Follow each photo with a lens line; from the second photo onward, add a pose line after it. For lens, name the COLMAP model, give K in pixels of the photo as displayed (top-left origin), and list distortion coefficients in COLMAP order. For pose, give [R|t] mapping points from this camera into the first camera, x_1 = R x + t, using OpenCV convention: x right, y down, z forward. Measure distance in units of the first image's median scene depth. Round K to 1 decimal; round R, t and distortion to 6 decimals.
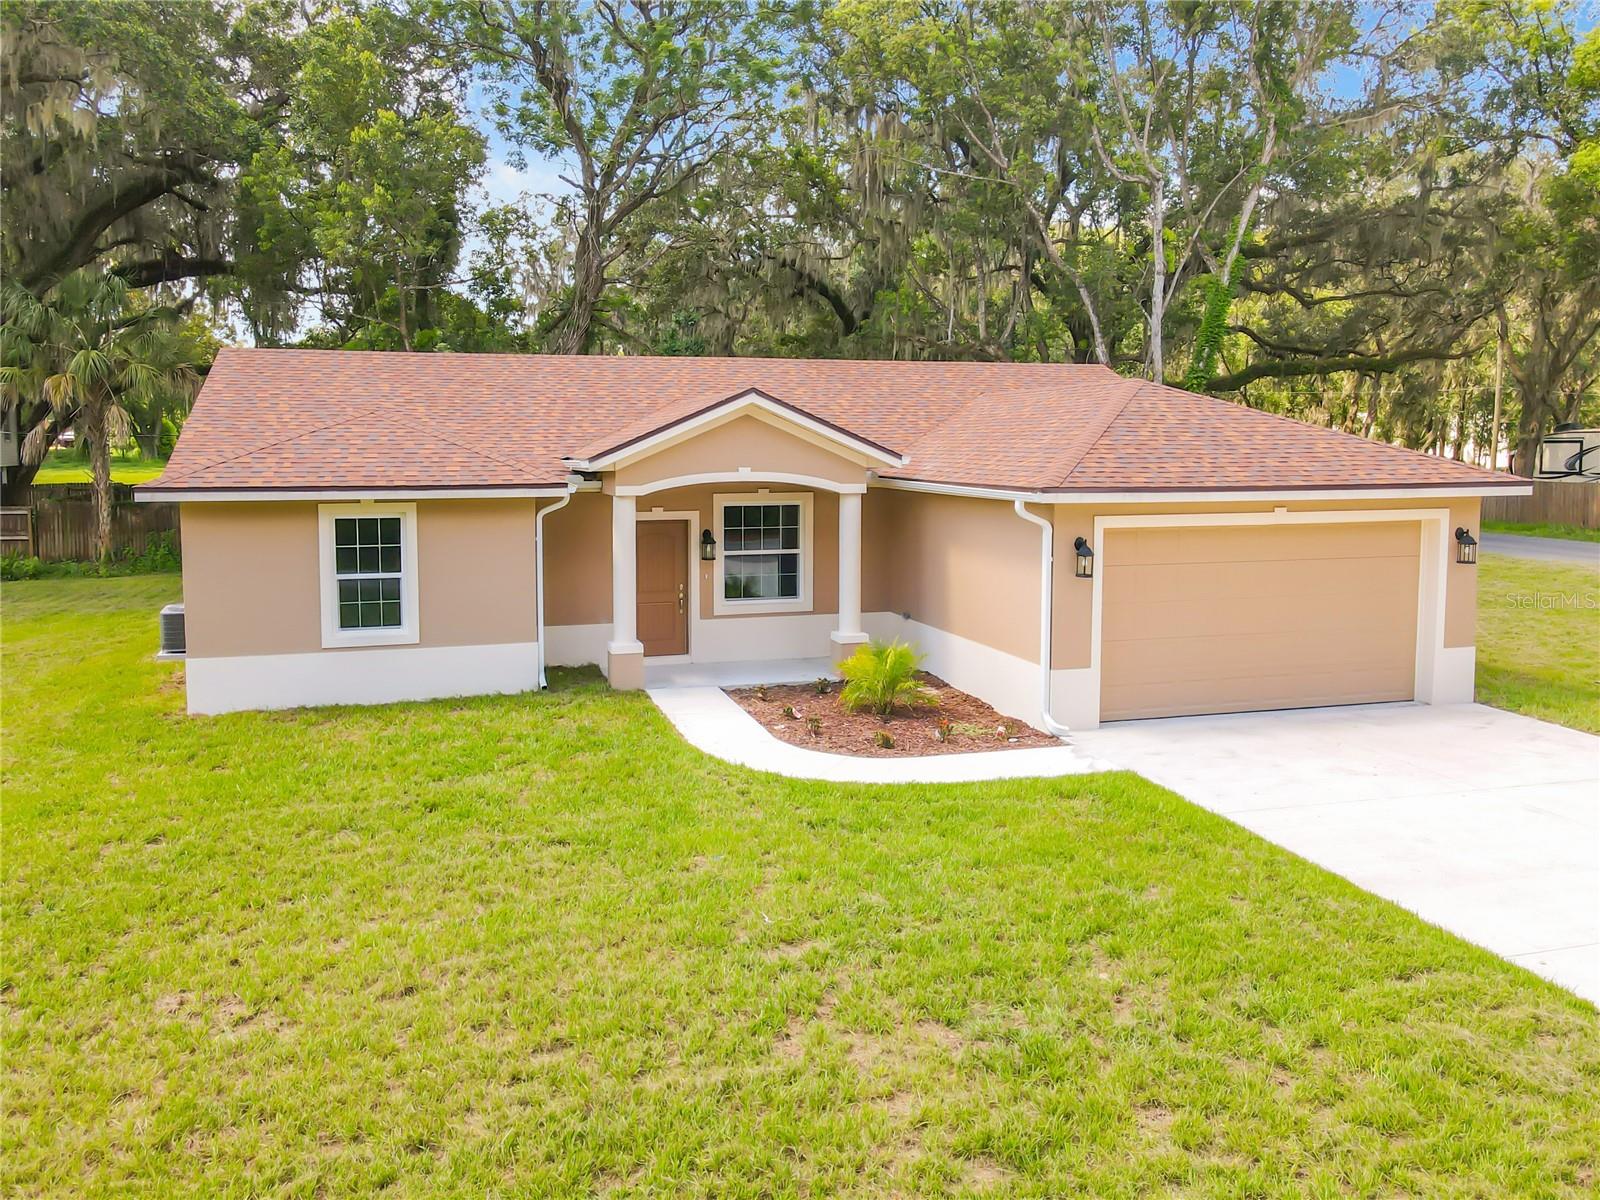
lens RADIAL K [[1145.4, 0, 800.0], [0, 1145.4, 600.0], [0, 0, 1]] dist [0.003845, 0.000852]
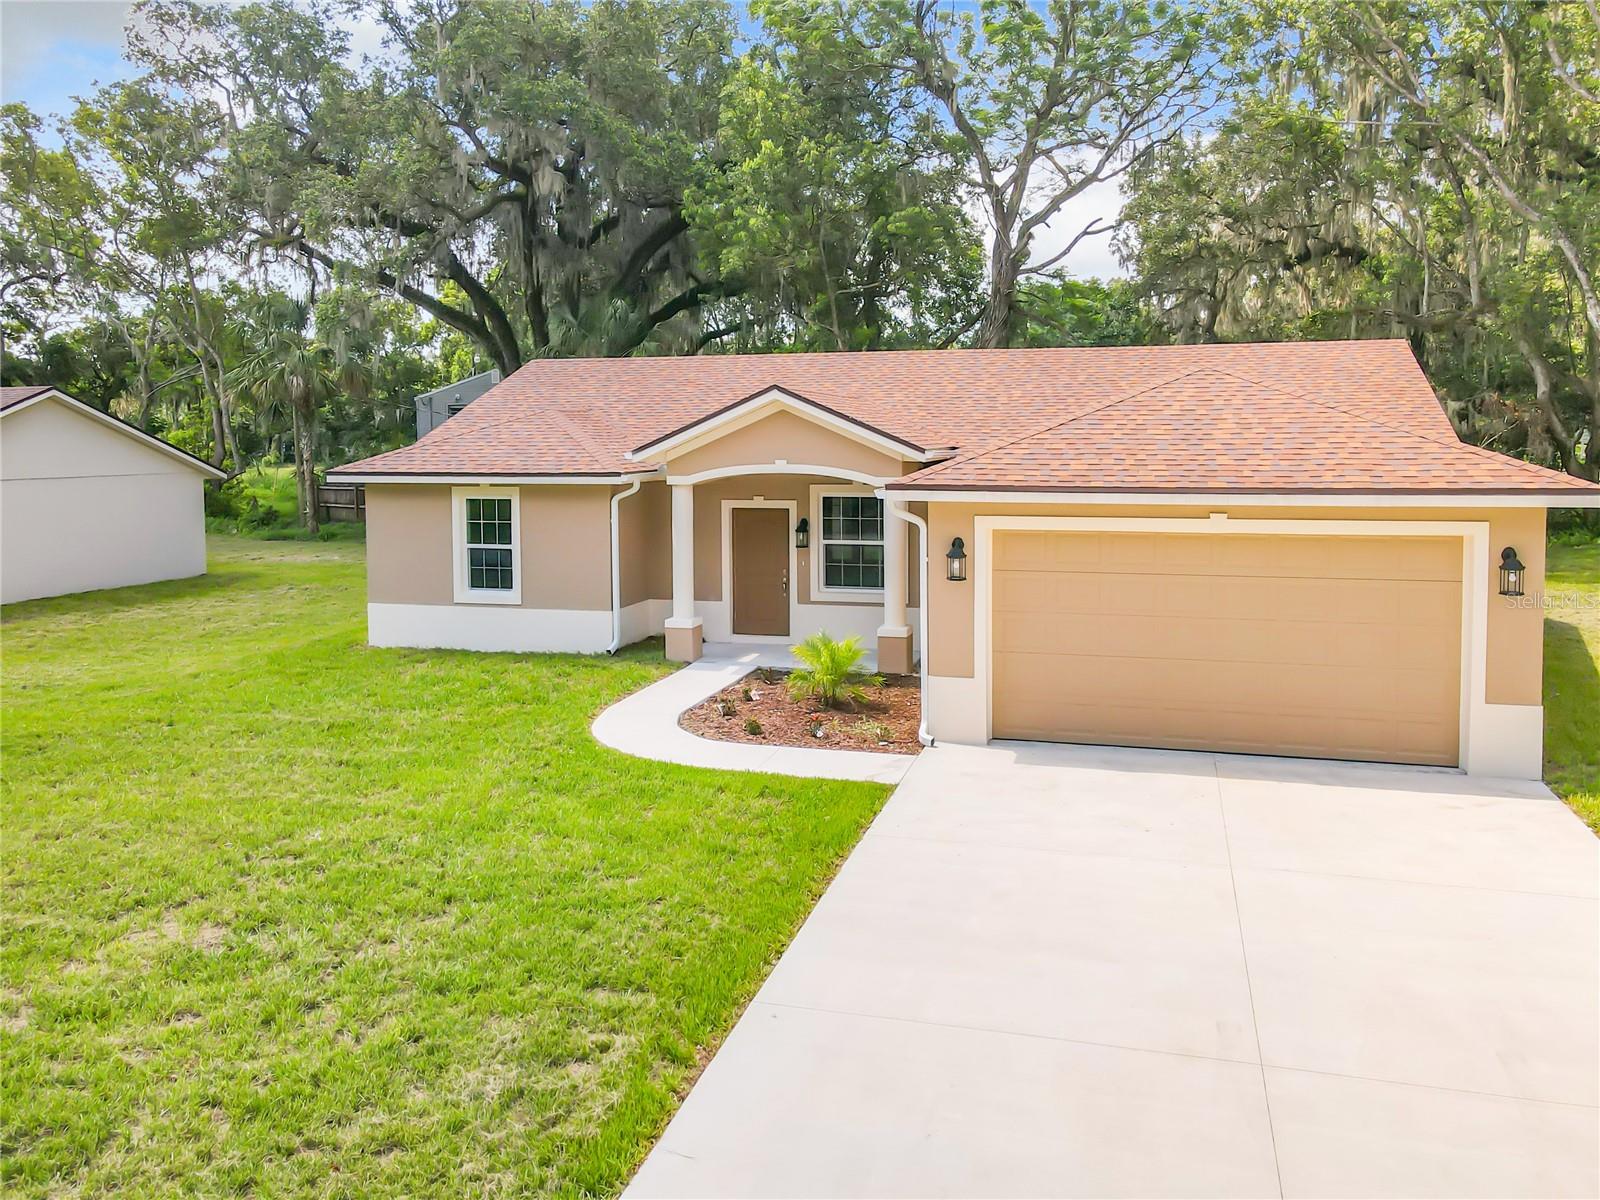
lens RADIAL K [[1152.3, 0, 799.9], [0, 1152.3, 545.1], [0, 0, 1]] dist [-0.003470, -0.000070]
pose [[0.872981, 0.045031, -0.485671, 0.503591], [-0.063031, 0.997795, -0.020781, -0.017681], [0.483664, 0.048754, 0.873895, 0.092126]]
